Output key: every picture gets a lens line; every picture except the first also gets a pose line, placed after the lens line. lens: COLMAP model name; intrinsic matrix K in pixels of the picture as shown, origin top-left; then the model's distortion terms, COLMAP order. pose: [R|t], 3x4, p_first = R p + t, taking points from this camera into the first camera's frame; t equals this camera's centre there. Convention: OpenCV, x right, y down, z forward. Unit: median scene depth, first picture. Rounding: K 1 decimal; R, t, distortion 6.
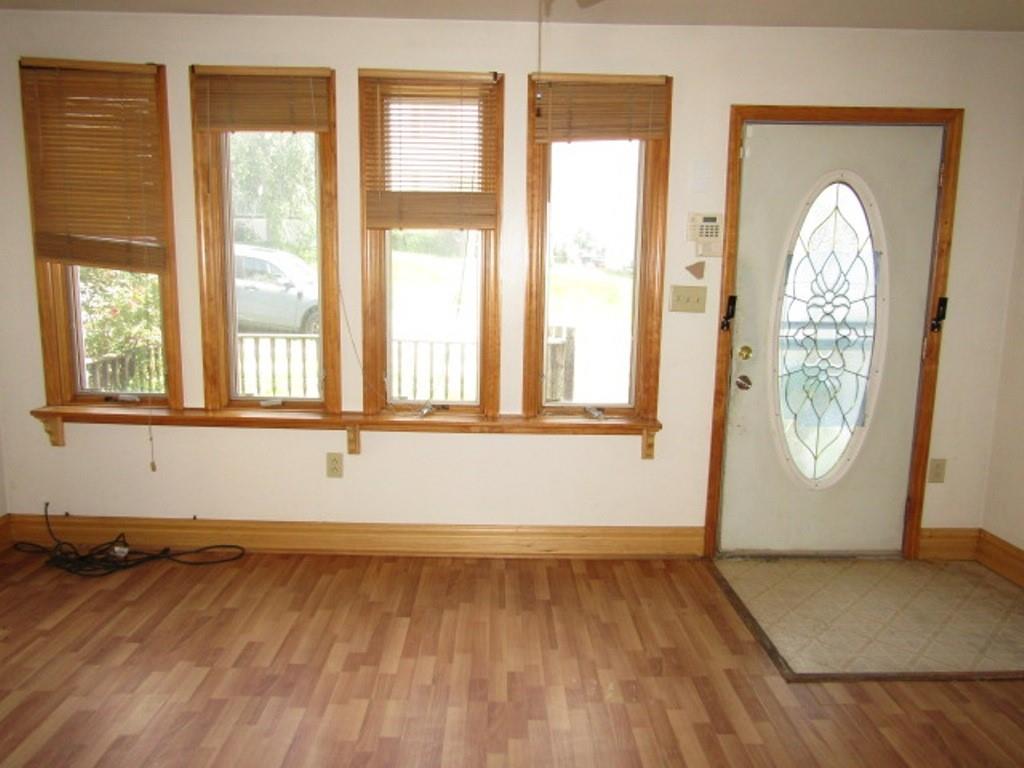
lens RADIAL K [[732.3, 0, 512.0], [0, 732.3, 384.0], [0, 0, 1]] dist [-0.007910, 0.001603]
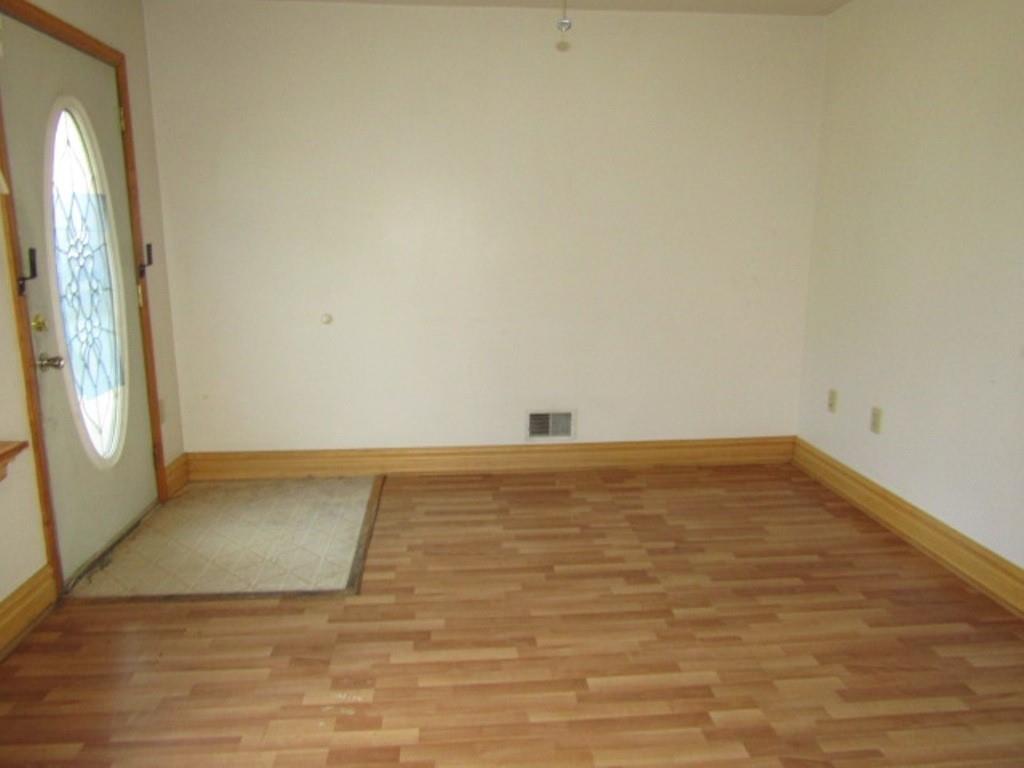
lens RADIAL K [[709.2, 0, 512.0], [0, 709.2, 384.0], [0, 0, 1]] dist [-0.001743, 0.000271]
pose [[-0.063796, -0.215470, 0.974424, -0.546486], [0.147523, 0.963650, 0.222746, -0.091814], [-0.986999, 0.157960, -0.029690, 0.670184]]
